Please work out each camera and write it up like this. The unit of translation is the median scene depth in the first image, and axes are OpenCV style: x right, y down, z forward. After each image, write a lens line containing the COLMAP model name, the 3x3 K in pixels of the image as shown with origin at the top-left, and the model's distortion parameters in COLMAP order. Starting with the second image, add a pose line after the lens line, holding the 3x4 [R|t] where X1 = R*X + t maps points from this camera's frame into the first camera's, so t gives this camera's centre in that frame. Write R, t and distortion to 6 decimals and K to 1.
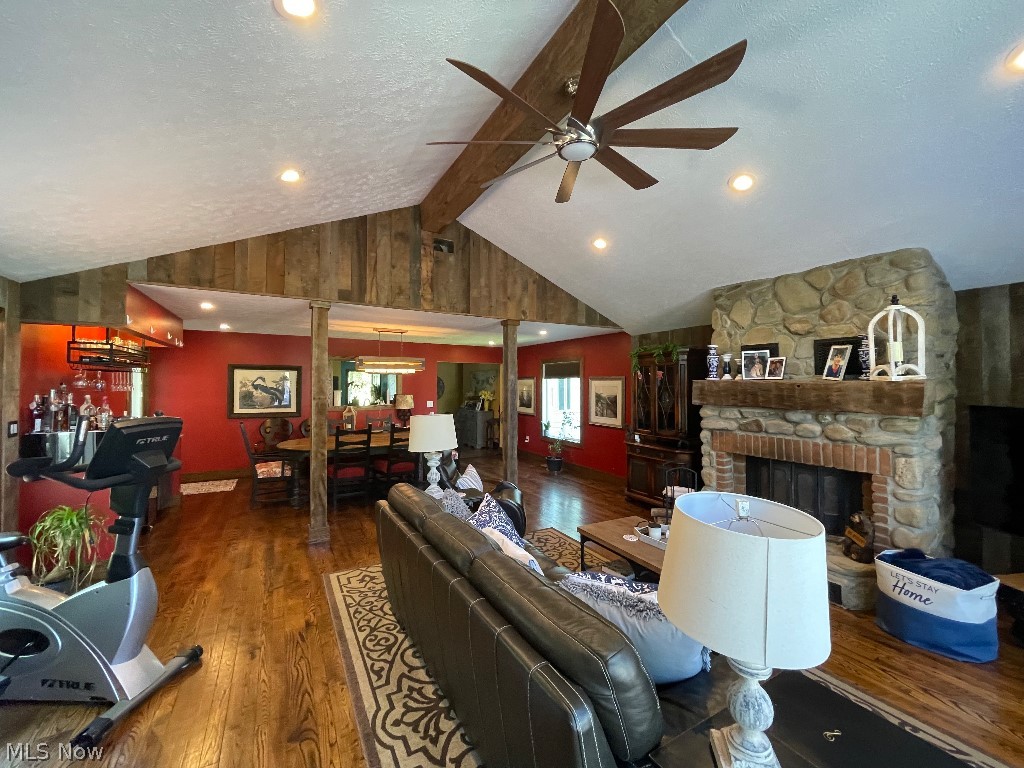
lens RADIAL K [[407.6, 0, 508.0], [0, 407.6, 382.1], [0, 0, 1]] dist [0.002087, -0.001282]
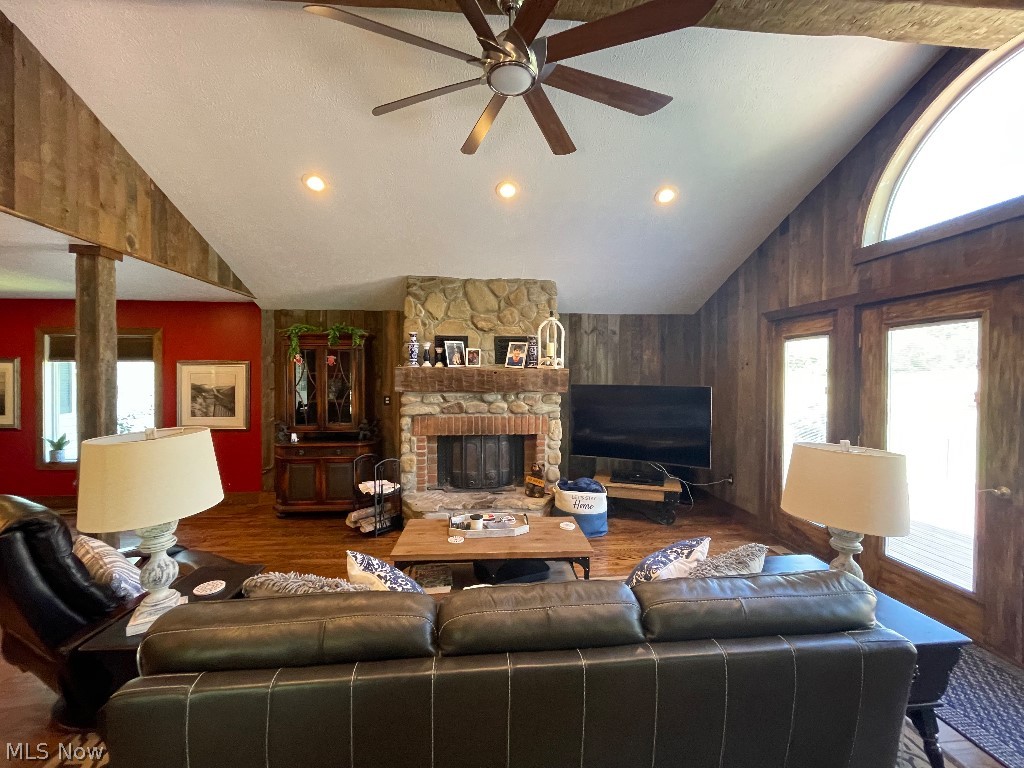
lens RADIAL K [[407.6, 0, 509.1], [0, 407.6, 380.7], [0, 0, 1]] dist [0.002087, -0.001282]
pose [[0.423744, -0.010601, 0.905720, -0.332948], [-0.006426, 0.999871, 0.014709, 0.013785], [-0.905759, -0.012053, 0.423621, 0.378167]]
